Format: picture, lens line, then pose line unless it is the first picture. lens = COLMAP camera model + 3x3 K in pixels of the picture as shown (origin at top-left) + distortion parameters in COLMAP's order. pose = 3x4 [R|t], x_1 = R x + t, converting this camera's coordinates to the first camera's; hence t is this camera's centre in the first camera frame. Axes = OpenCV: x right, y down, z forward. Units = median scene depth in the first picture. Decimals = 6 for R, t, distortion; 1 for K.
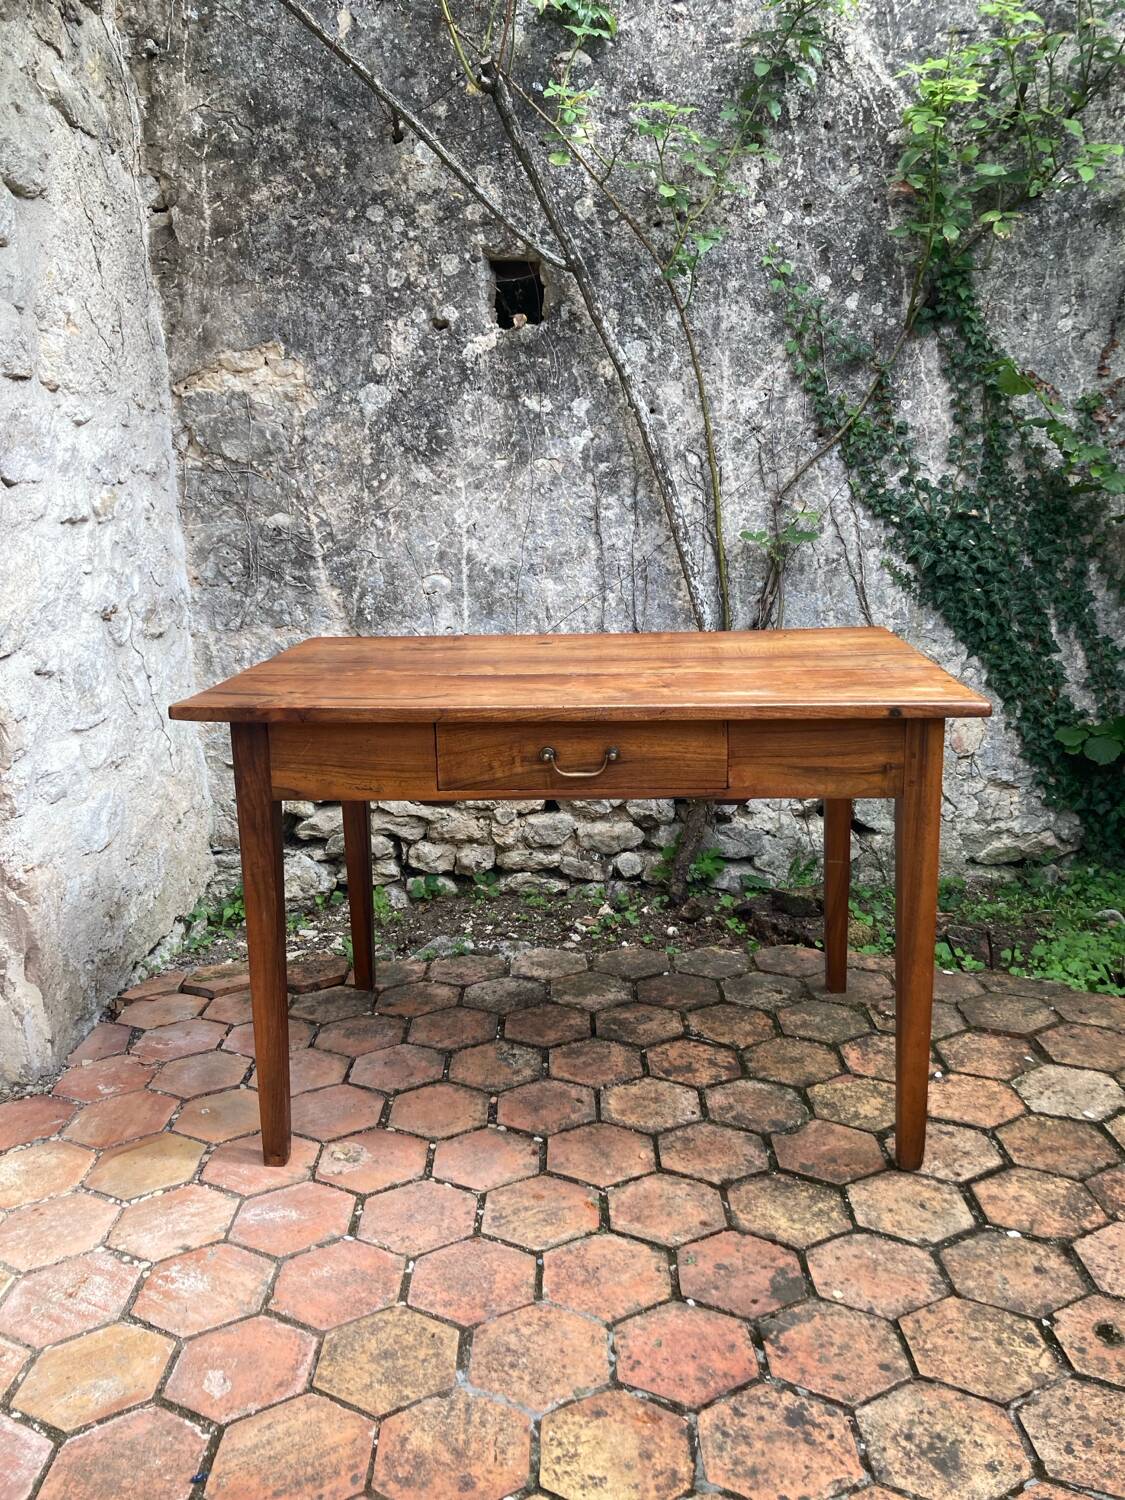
lens RADIAL K [[1228.2, 0, 564.6], [0, 1228.2, 732.8], [0, 0, 1]] dist [0.062896, -0.128602]
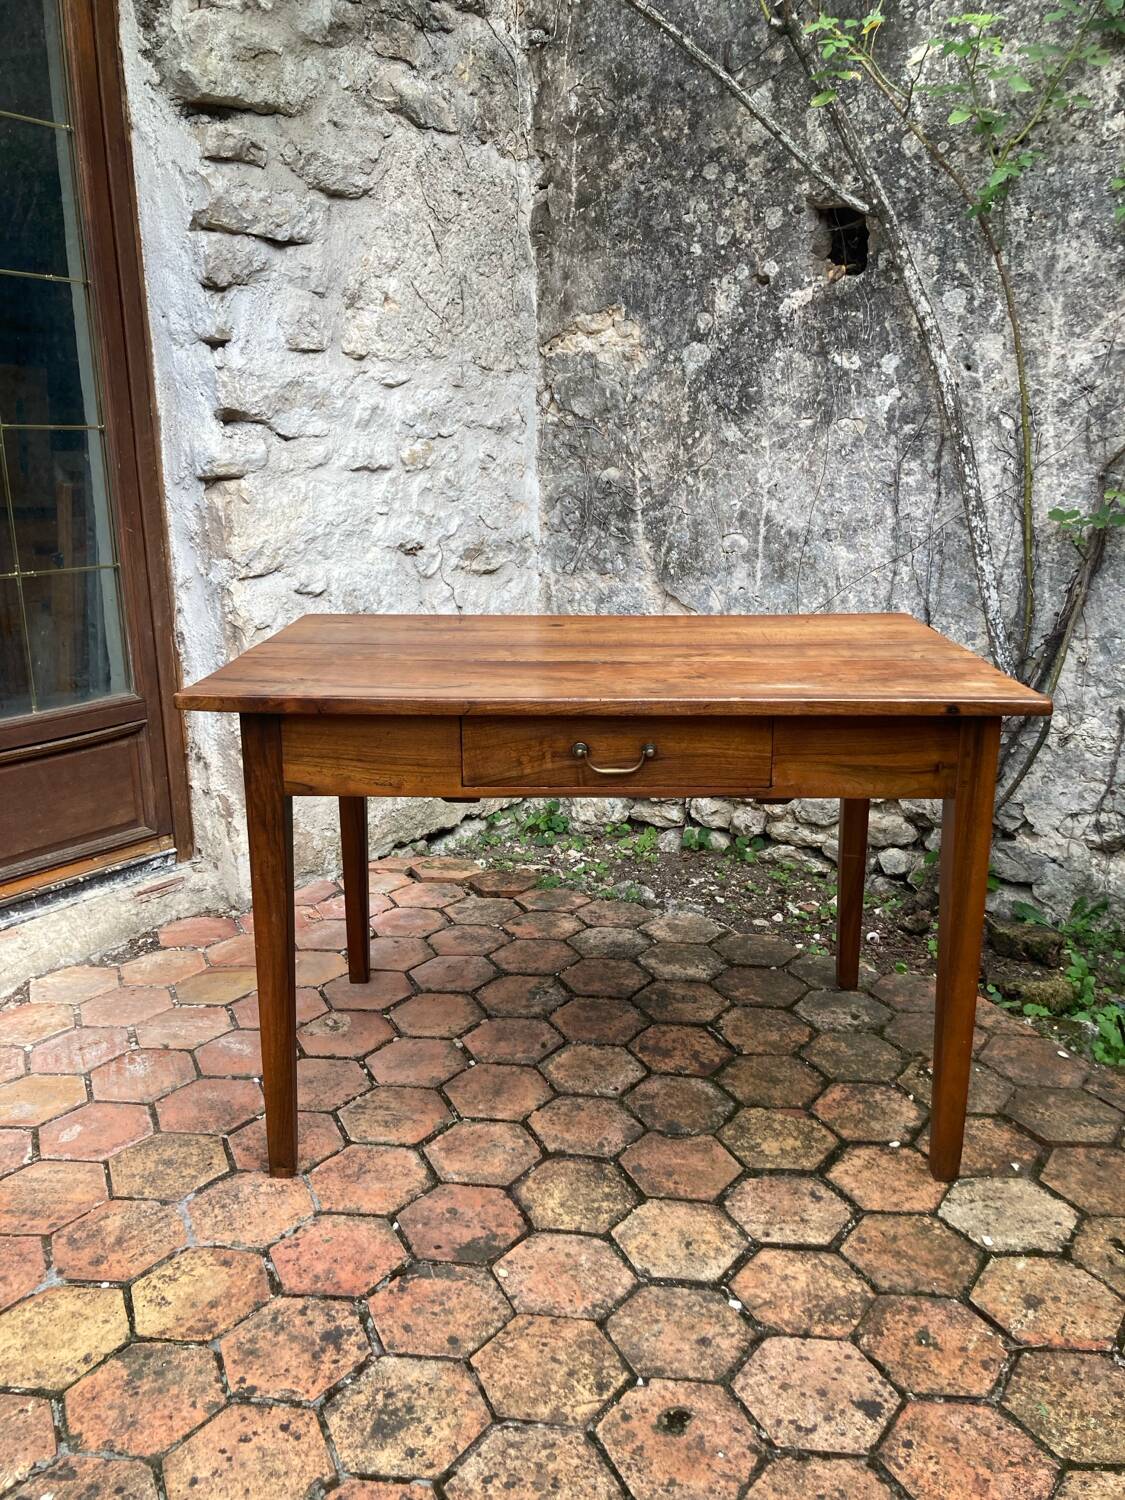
lens RADIAL K [[1226.7, 0, 565.5], [0, 1226.7, 744.6], [0, 0, 1]] dist [0.059020, -0.141197]
pose [[0.813989, 0.166384, -0.556542, 0.378688], [-0.133940, 0.986043, 0.098890, -0.041448], [0.565228, -0.005952, 0.824914, 0.096983]]
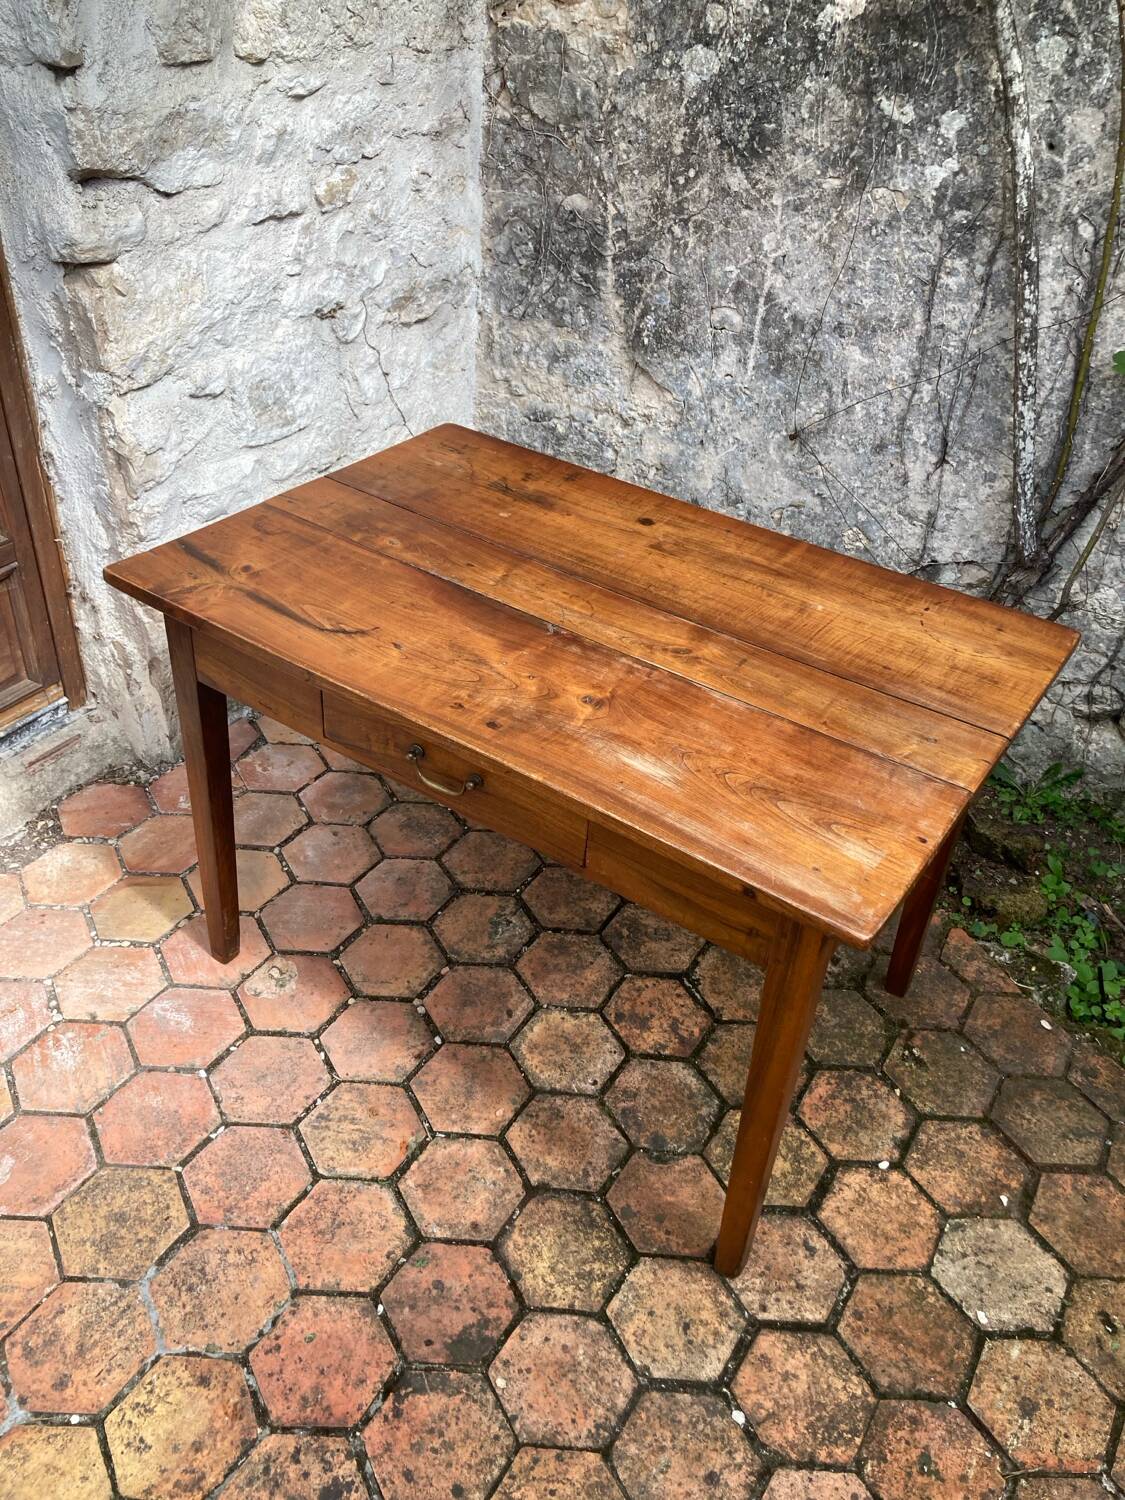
lens RADIAL K [[1240.1, 0, 568.3], [0, 1240.1, 737.2], [0, 0, 1]] dist [-0.026082, 0.080484]
pose [[0.854174, 0.364149, -0.371190, 0.222956], [-0.190516, 0.883371, 0.428205, -0.215918], [0.483829, -0.295044, 0.823928, 0.183848]]
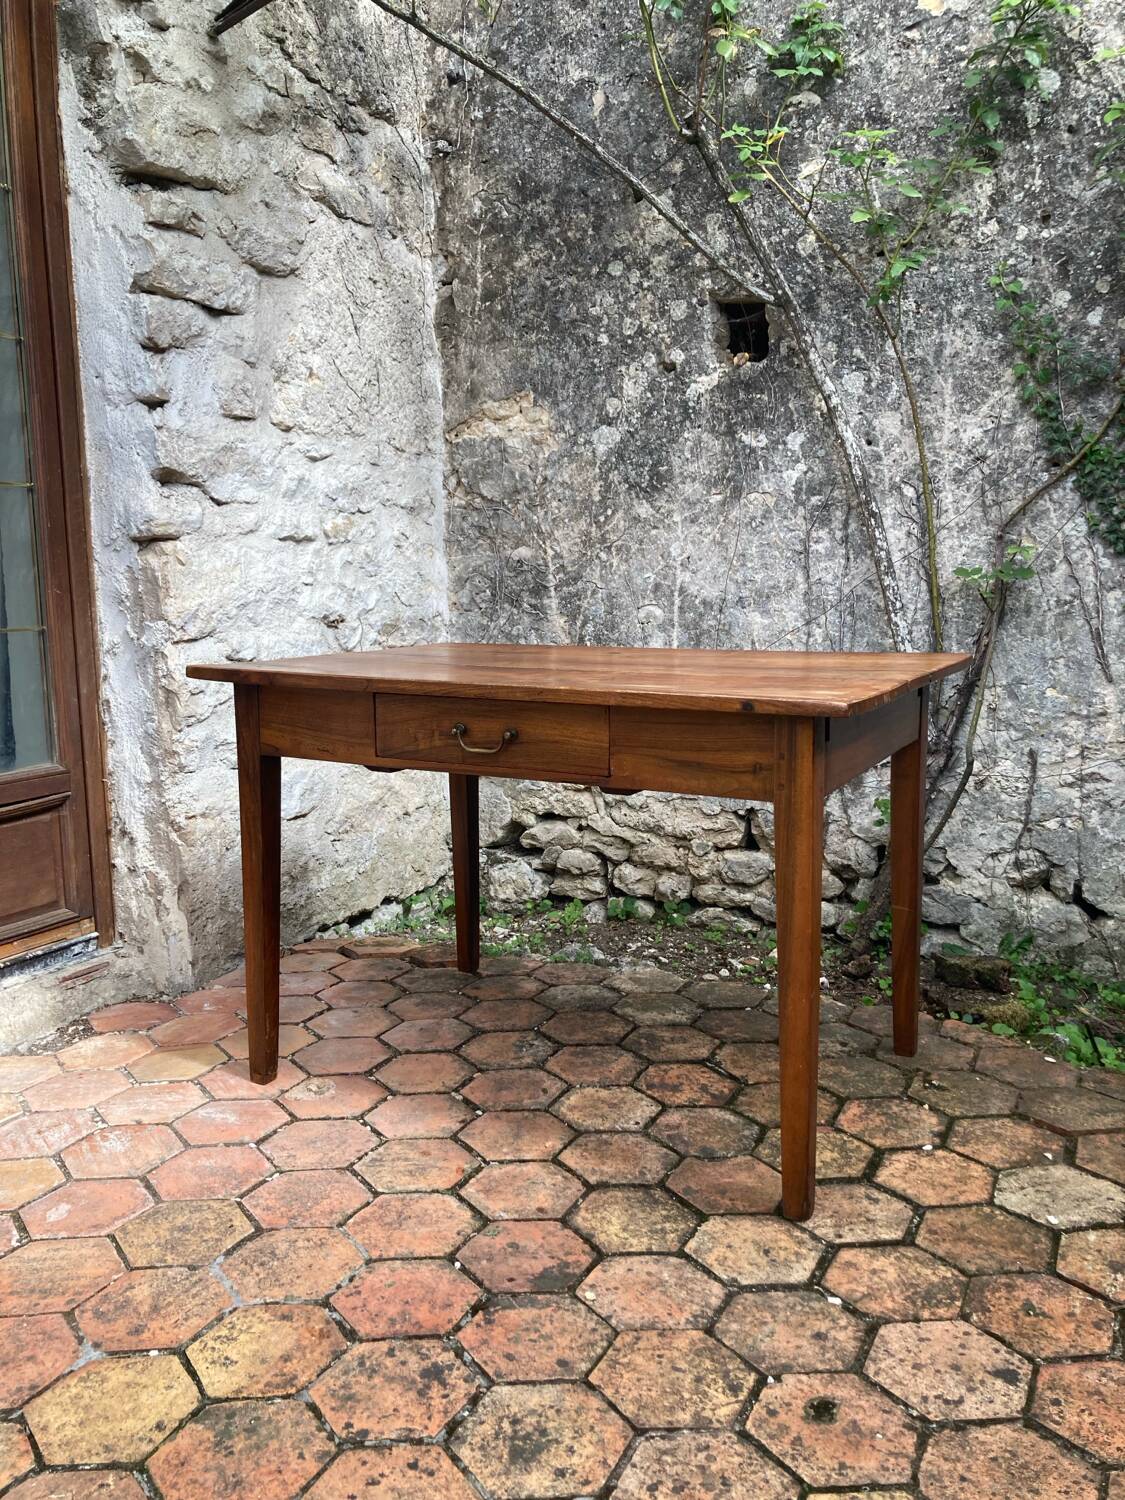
lens RADIAL K [[1228.2, 0, 564.6], [0, 1228.2, 732.8], [0, 0, 1]] dist [0.062896, -0.128602]
pose [[0.899063, 0.074154, -0.431494, 0.293083], [-0.102819, 0.993750, -0.043456, 0.031635], [0.425575, 0.083436, 0.901068, 0.045043]]
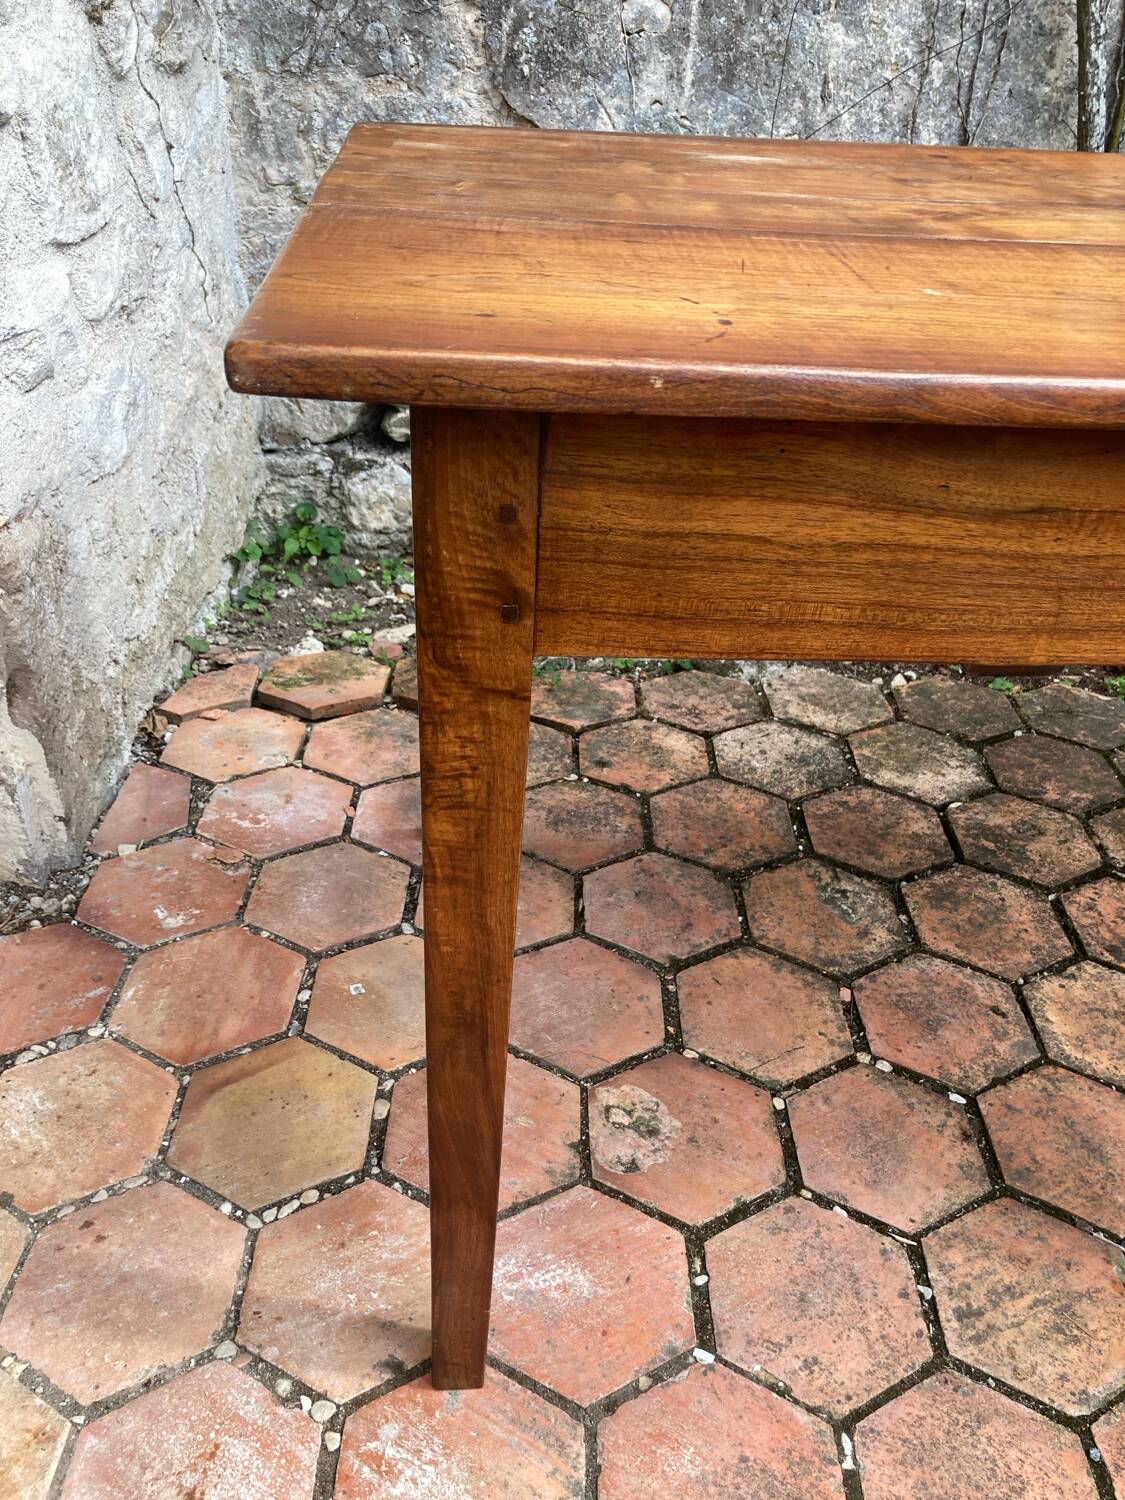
lens RADIAL K [[1238.8, 0, 578.4], [0, 1238.8, 760.5], [0, 0, 1]] dist [0.041513, -0.058064]
pose [[0.996373, 0.065164, 0.054713, -0.149877], [-0.080774, 0.926530, 0.367448, -0.009210], [-0.026748, -0.370535, 0.928433, 0.331126]]
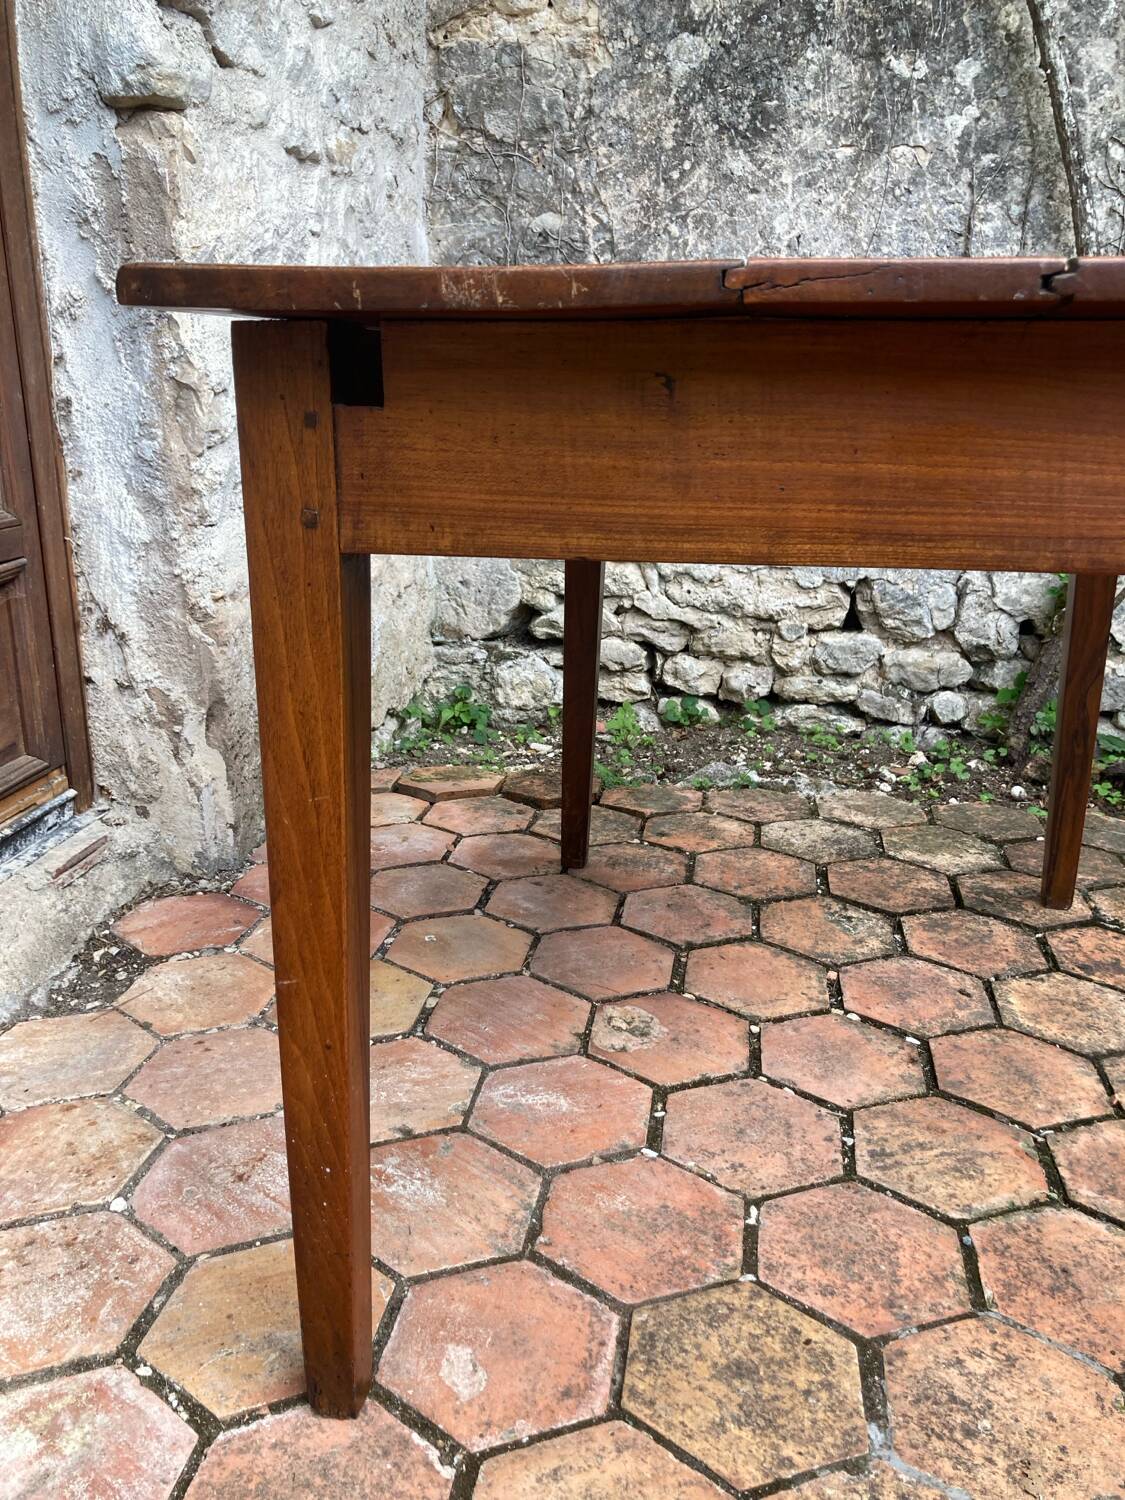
lens RADIAL K [[1236.8, 0, 559.9], [0, 1236.8, 733.7], [0, 0, 1]] dist [0.013579, 0.008270]
pose [[0.985143, 0.098923, -0.140380, -0.082846], [-0.085198, 0.991269, 0.100635, 0.070802], [0.149110, -0.087180, 0.984970, 0.203561]]
